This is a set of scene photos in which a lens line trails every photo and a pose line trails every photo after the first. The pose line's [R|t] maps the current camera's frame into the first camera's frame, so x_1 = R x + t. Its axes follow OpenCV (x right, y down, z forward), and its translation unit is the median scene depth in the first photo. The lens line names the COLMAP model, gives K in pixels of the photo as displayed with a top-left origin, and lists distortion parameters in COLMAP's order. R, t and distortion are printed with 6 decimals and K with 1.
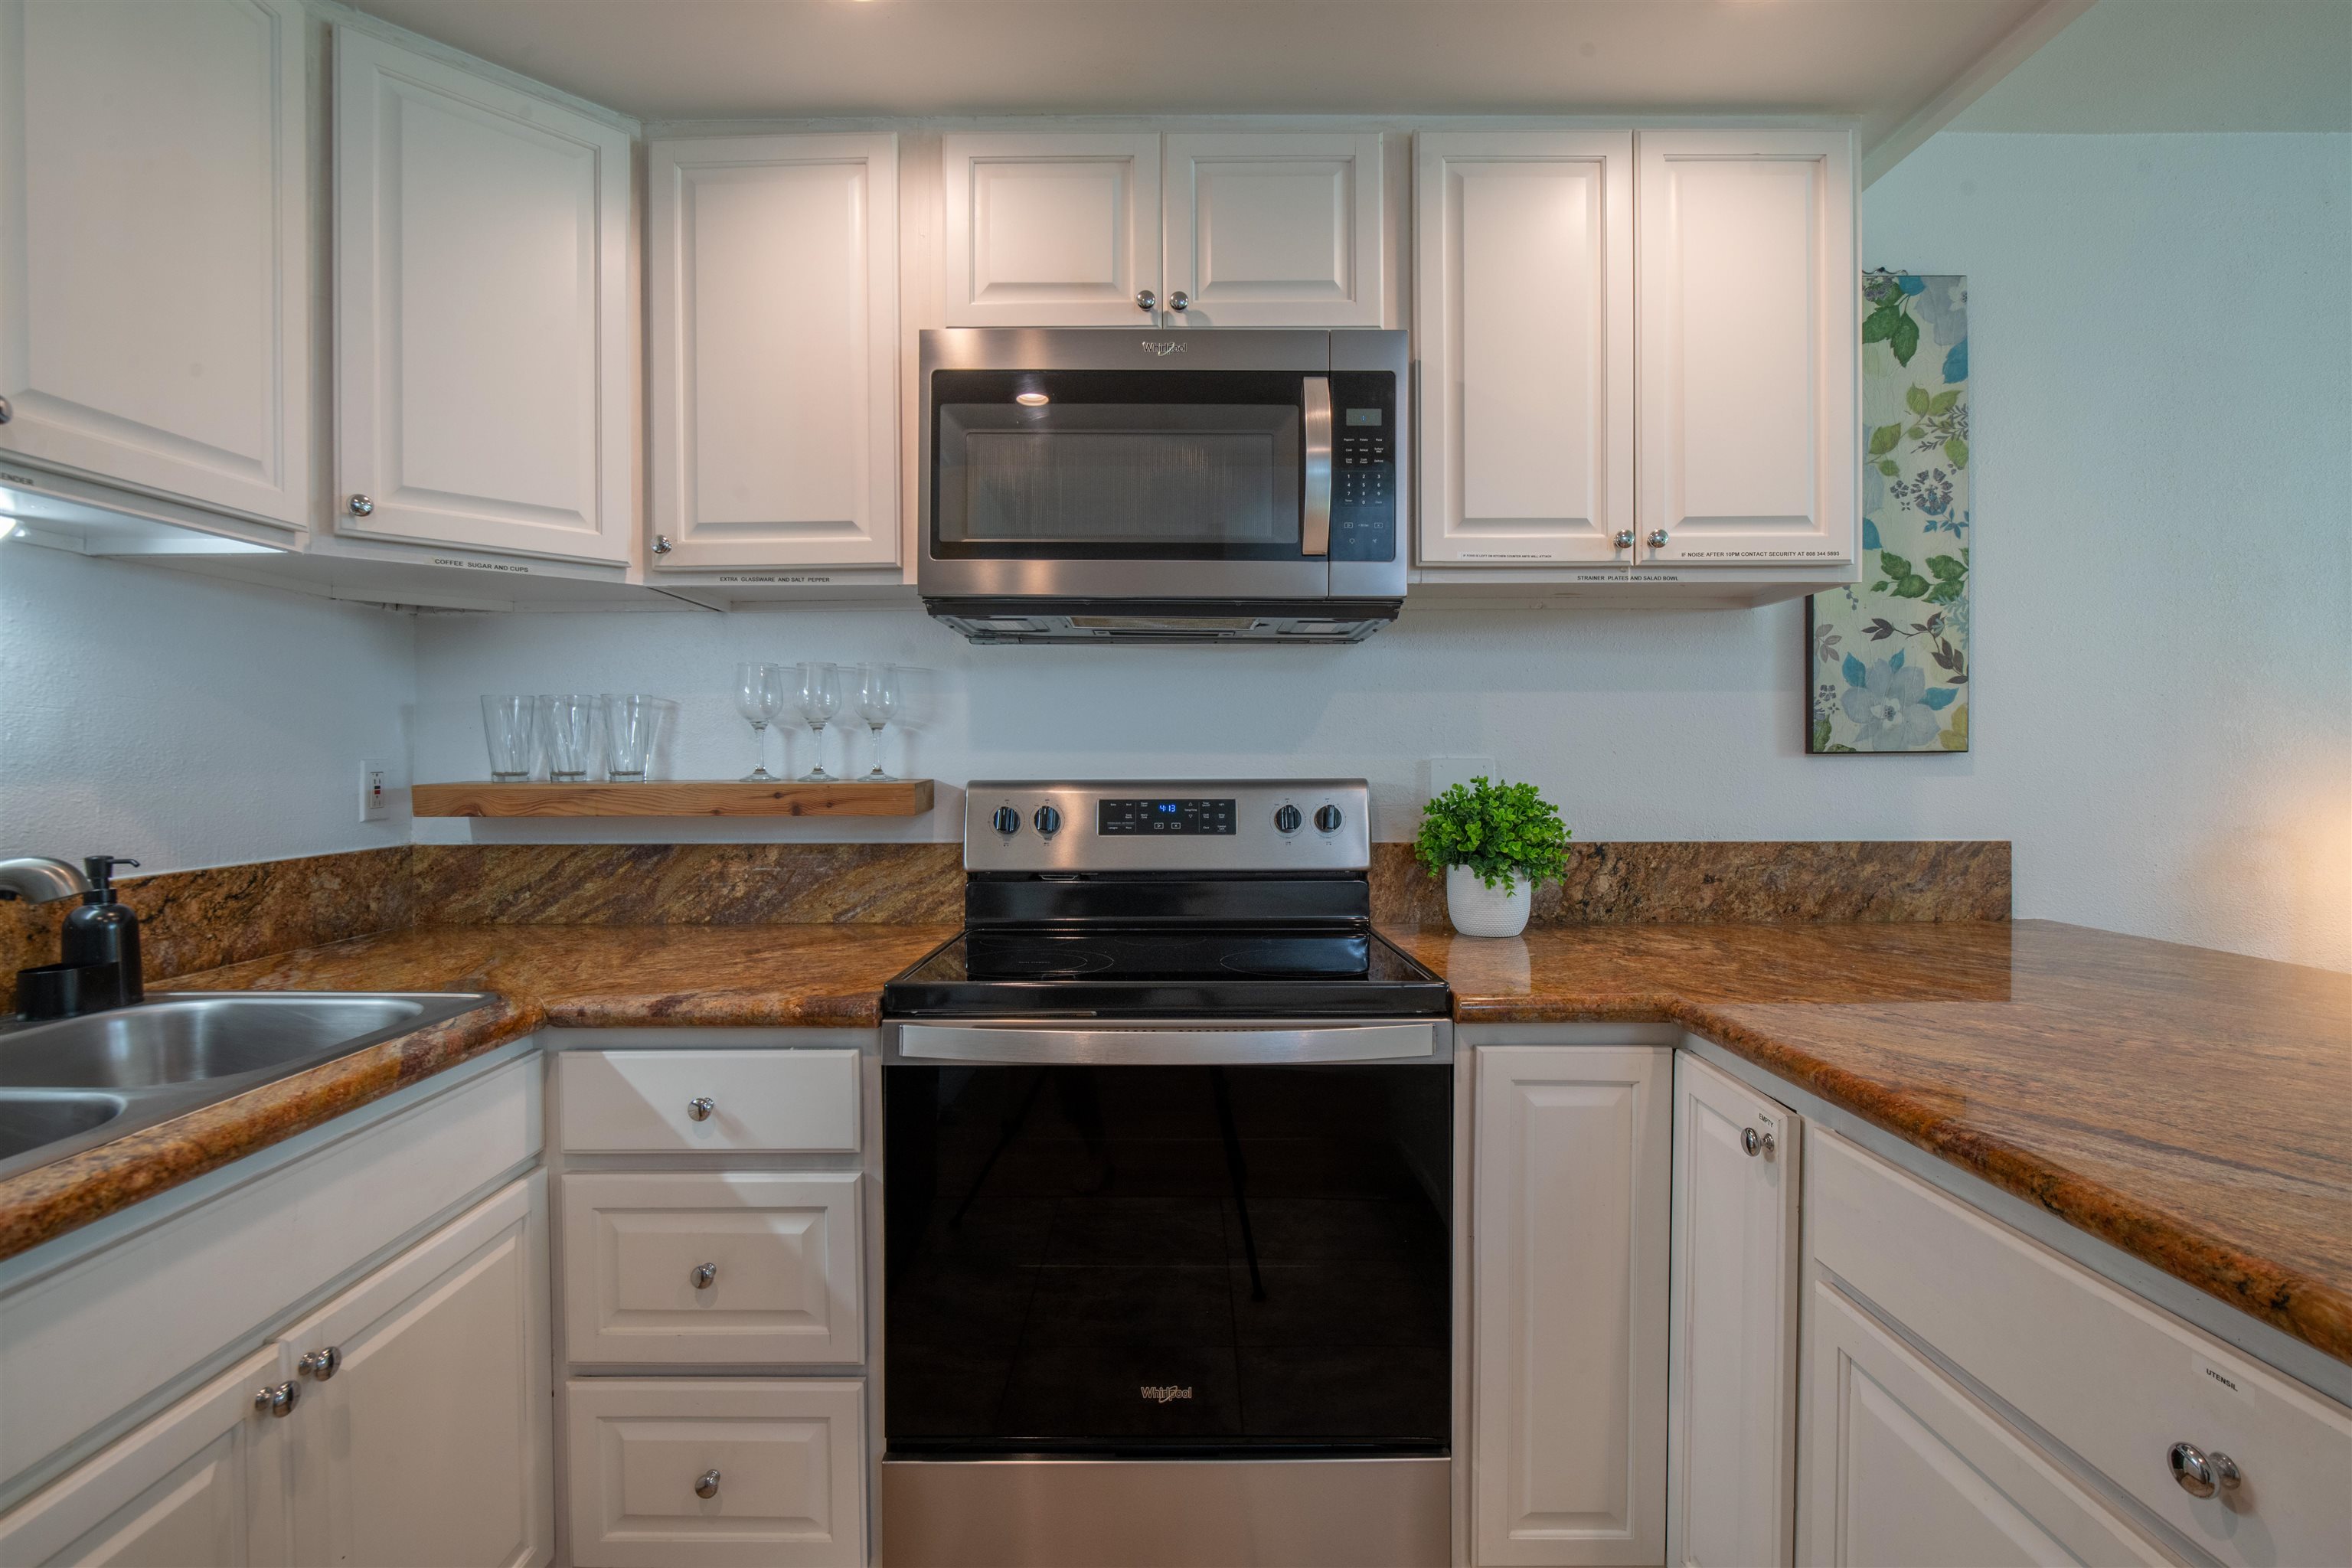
lens RADIAL K [[1011.3, 0, 1152.3], [0, 1011.3, 766.5], [0, 0, 1]] dist [-0.016051, 0.002223]
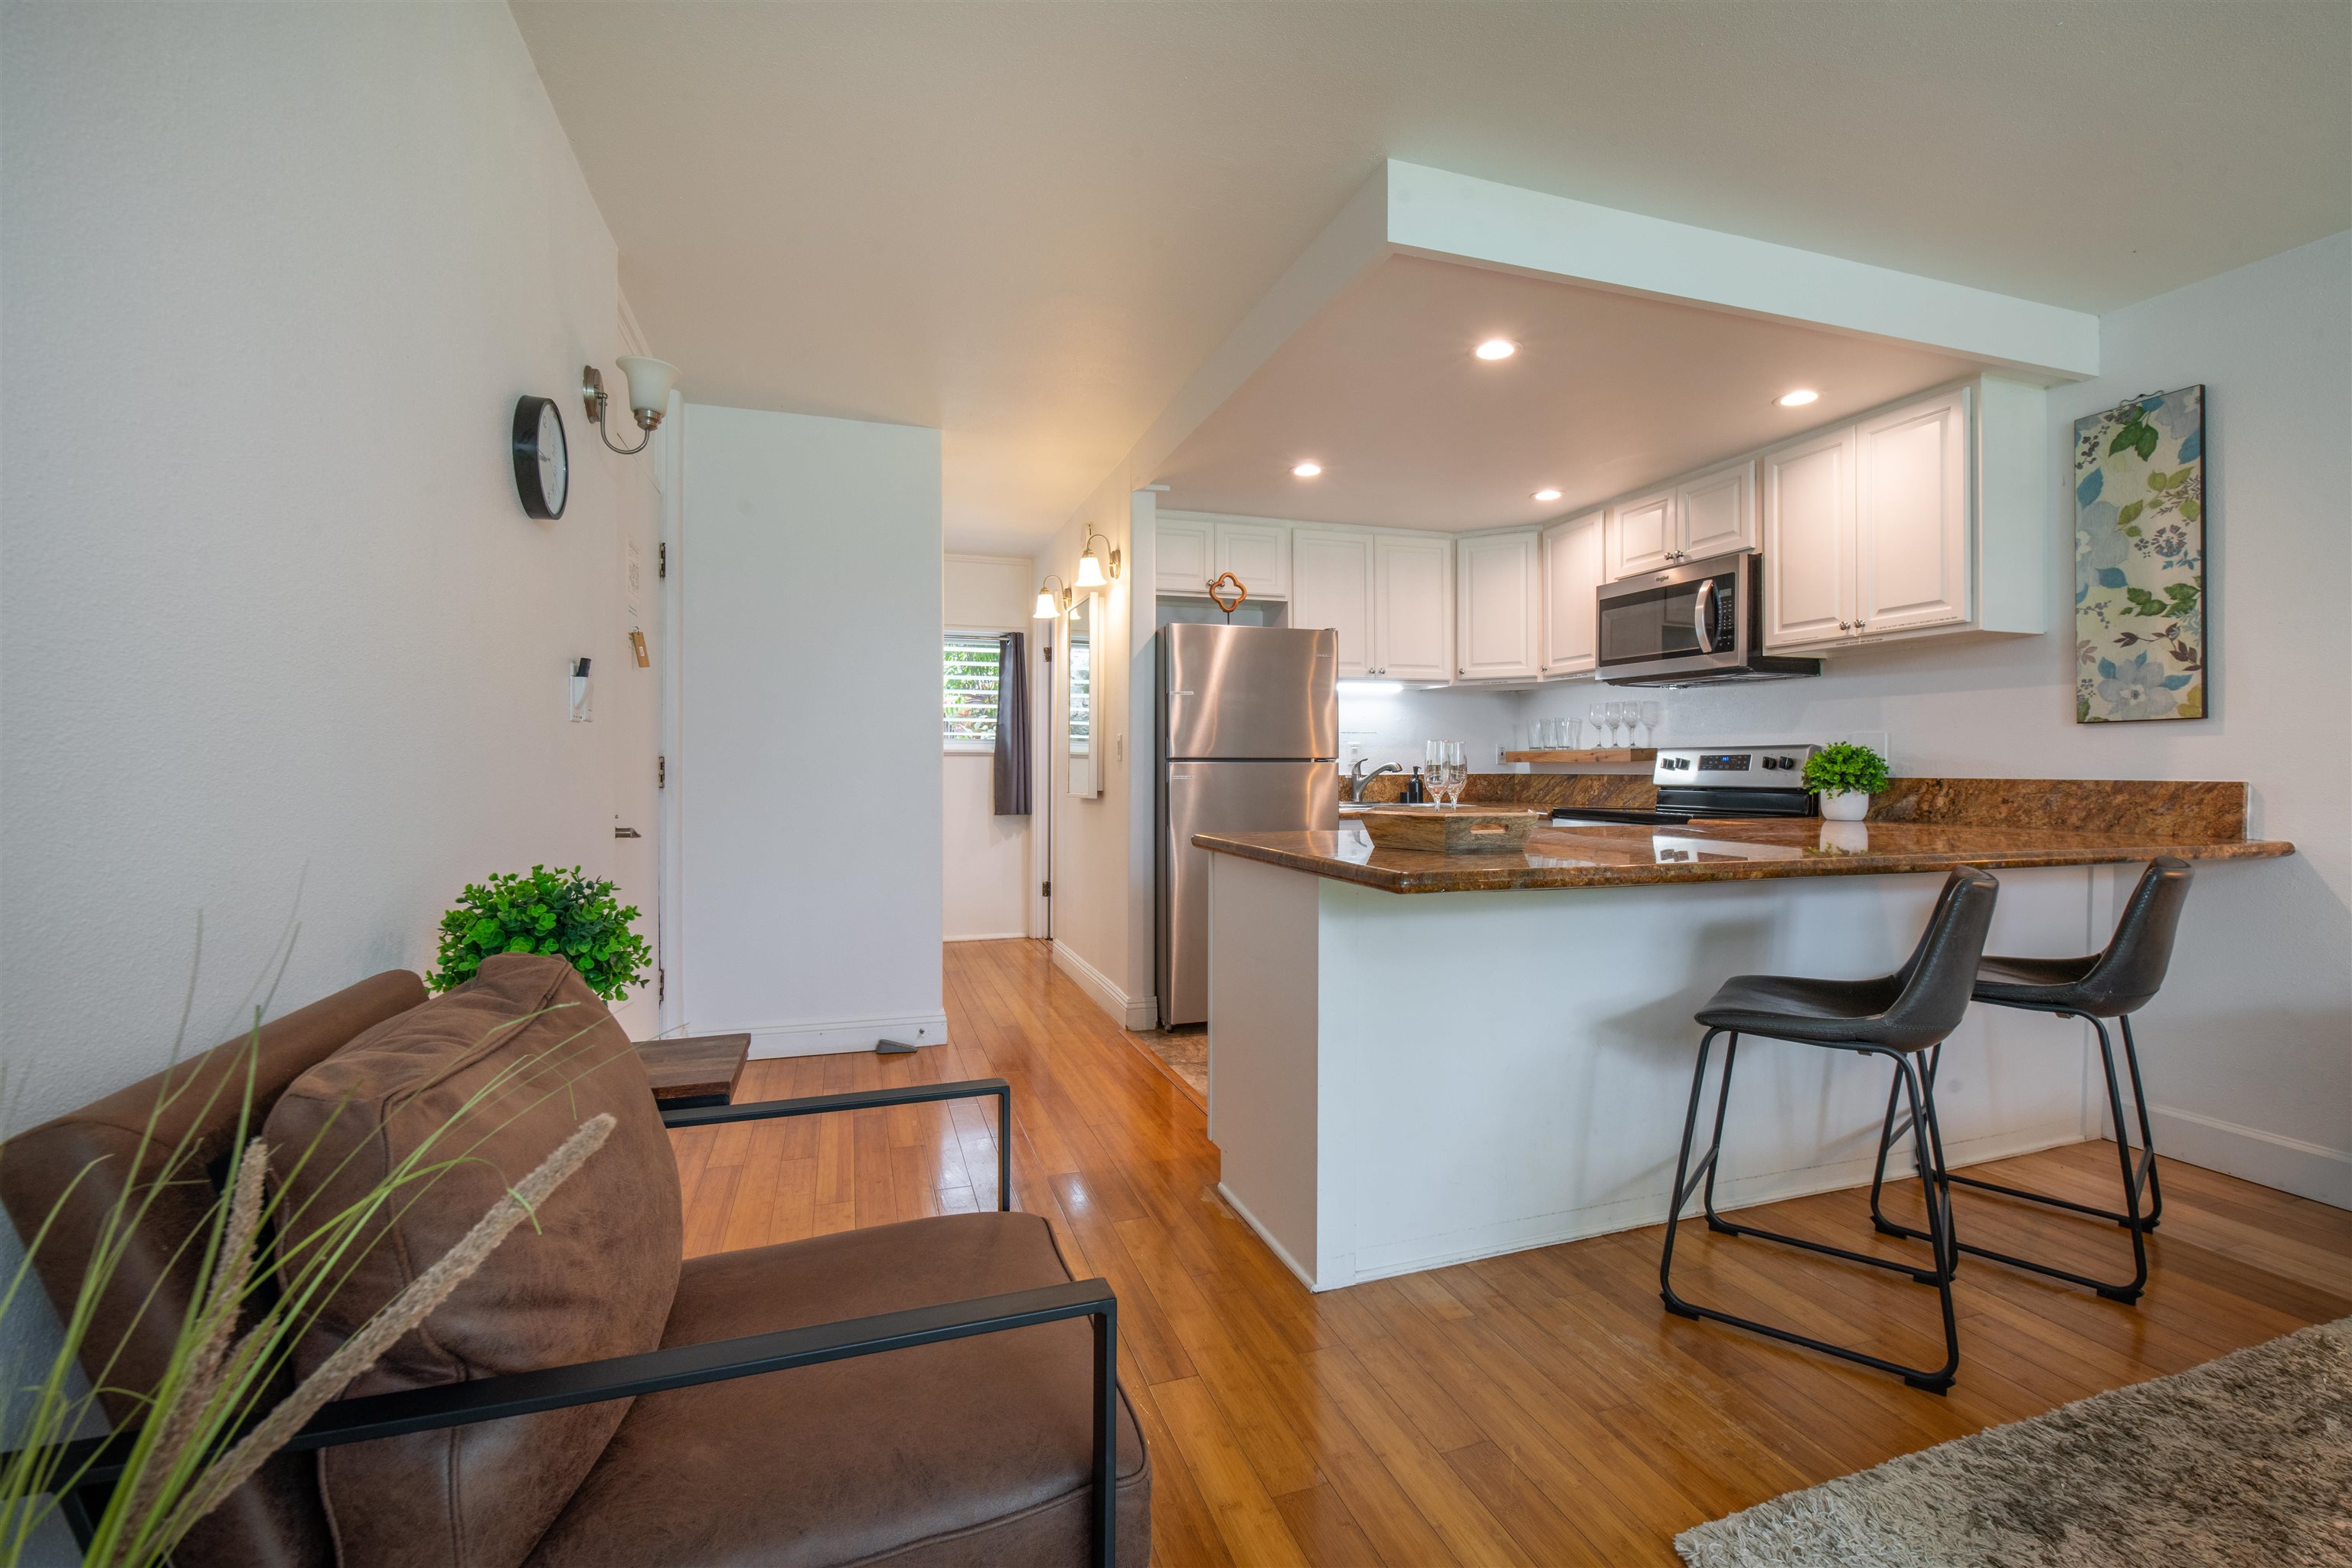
lens RADIAL K [[1011.3, 0, 1191.6], [0, 1011.3, 776.4], [0, 0, 1]] dist [-0.016051, 0.002223]
pose [[0.336429, 0.012761, -0.941622, 1.782511], [-0.006703, 0.999915, 0.011156, 0.066009], [0.941685, 0.002559, 0.336486, -0.885625]]
